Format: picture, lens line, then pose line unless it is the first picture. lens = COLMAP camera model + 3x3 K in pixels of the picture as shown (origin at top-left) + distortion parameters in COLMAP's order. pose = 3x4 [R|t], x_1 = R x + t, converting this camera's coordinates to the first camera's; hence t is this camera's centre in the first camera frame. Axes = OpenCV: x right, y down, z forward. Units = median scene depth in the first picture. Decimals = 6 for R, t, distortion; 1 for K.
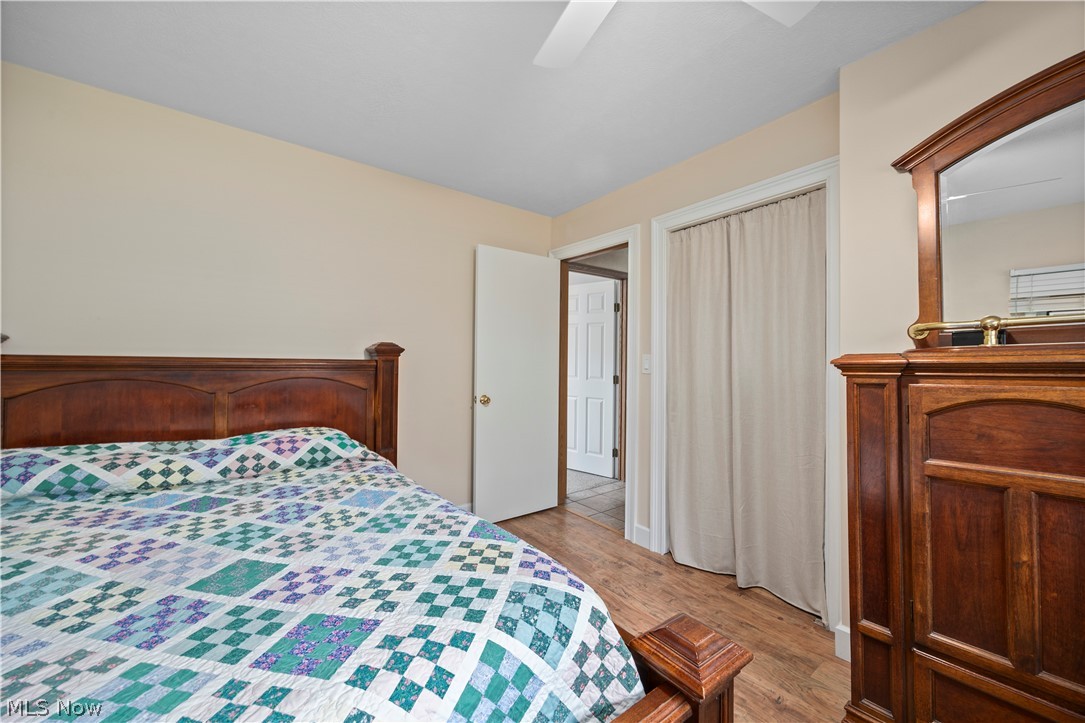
lens RADIAL K [[421.9, 0, 551.5], [0, 421.9, 359.9], [0, 0, 1]] dist [-0.003998, 0.000282]
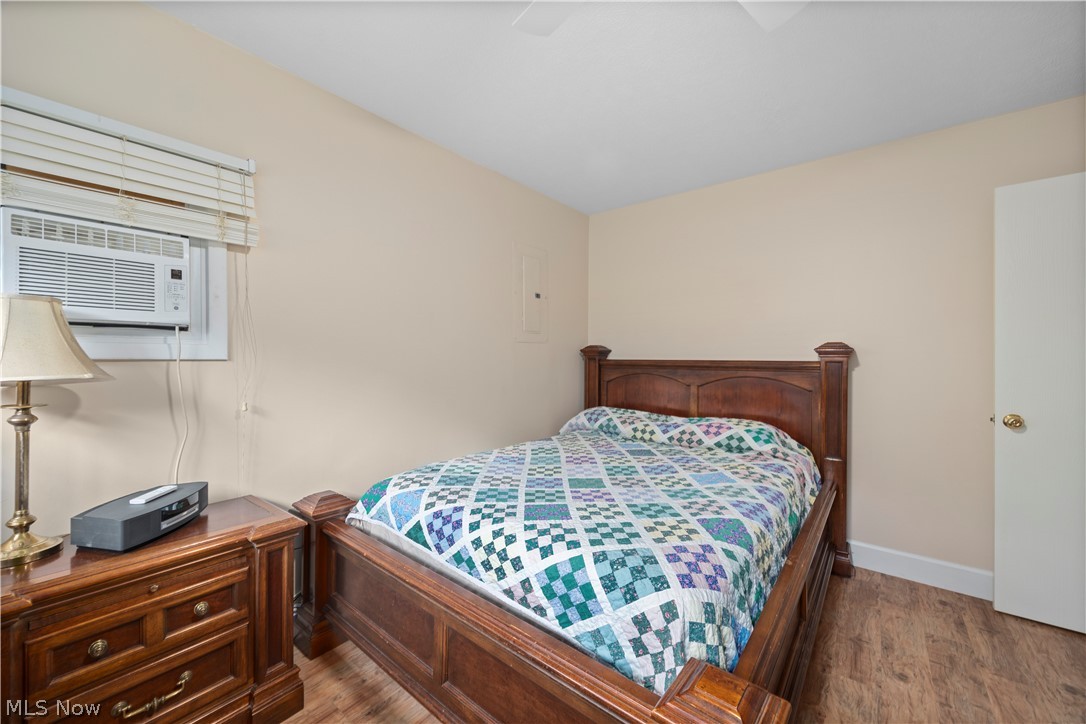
lens RADIAL K [[422.3, 0, 537.2], [0, 422.3, 358.9], [0, 0, 1]] dist [-0.003998, 0.000282]
pose [[0.200856, -0.011282, -0.979556, 0.820379], [0.003182, 0.999936, -0.010864, 0.005771], [0.979616, -0.000935, 0.200879, 0.367213]]
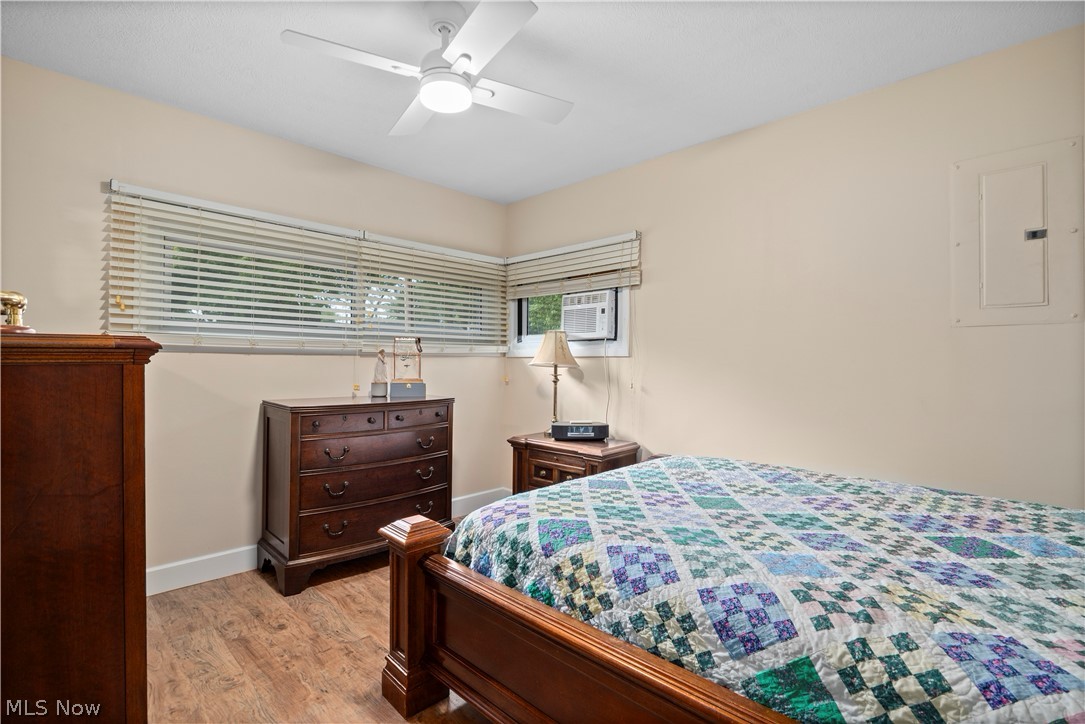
lens RADIAL K [[506.3, 0, 541.9], [0, 506.3, 360.0], [0, 0, 1]] dist [-0.012167, -0.000281]
pose [[-0.993536, -0.019801, -0.111781, 0.059668], [-0.019271, 0.999797, -0.005822, 0.033143], [0.111873, -0.003631, -0.993716, 2.247068]]
